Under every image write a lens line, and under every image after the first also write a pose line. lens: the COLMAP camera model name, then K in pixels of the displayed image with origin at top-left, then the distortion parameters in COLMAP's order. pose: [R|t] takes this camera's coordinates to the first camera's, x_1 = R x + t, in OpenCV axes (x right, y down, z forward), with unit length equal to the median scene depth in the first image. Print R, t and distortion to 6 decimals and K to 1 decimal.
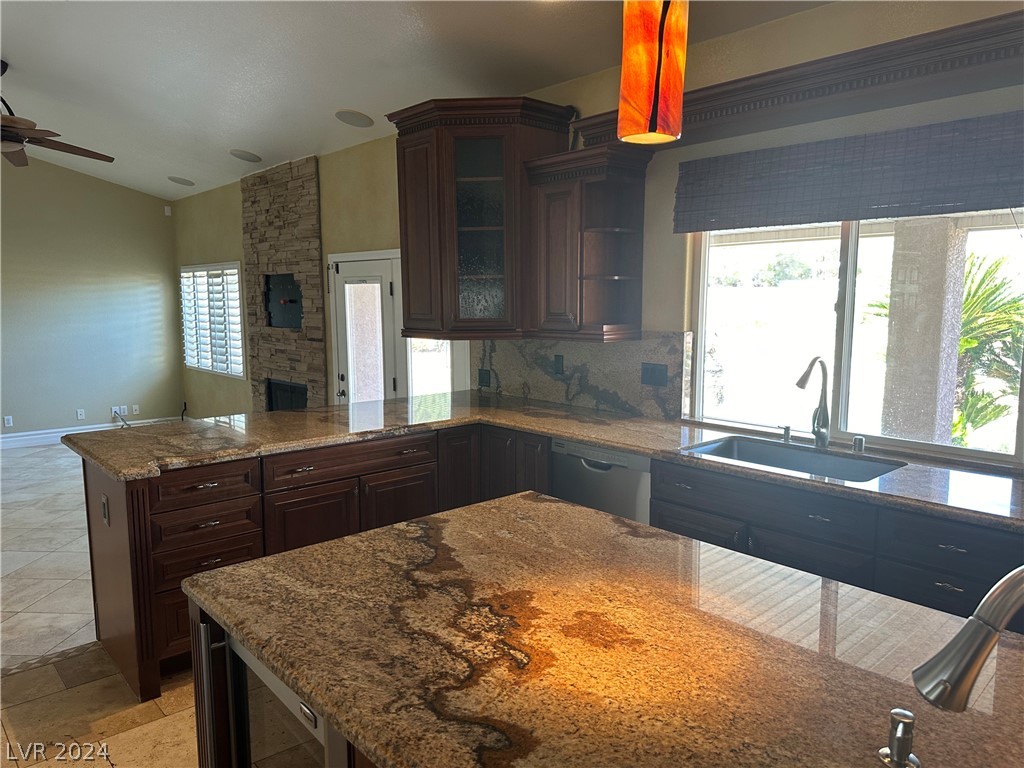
lens RADIAL K [[722.1, 0, 514.0], [0, 722.1, 381.3], [0, 0, 1]] dist [0.103557, -0.152702]
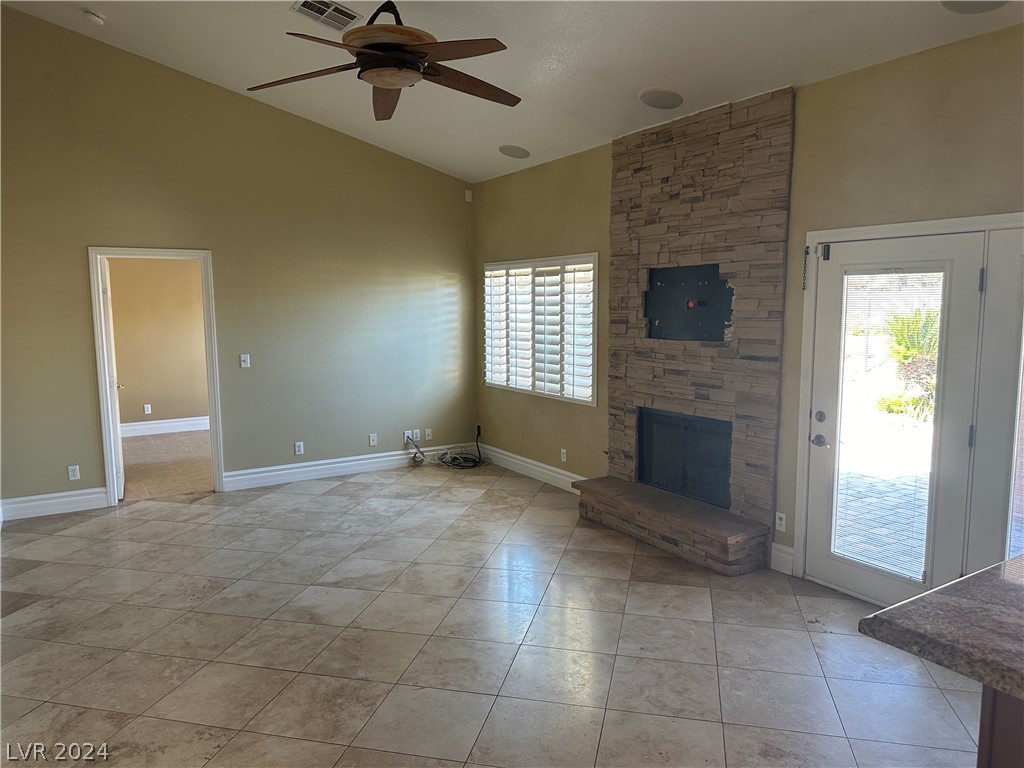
lens RADIAL K [[722.3, 0, 511.3], [0, 722.3, 386.8], [0, 0, 1]] dist [0.080272, -0.093454]
pose [[0.983863, 0.017962, -0.178021, -0.338152], [-0.017707, 0.999839, 0.003022, -0.024970], [0.178046, 0.000179, 0.984022, 0.246473]]
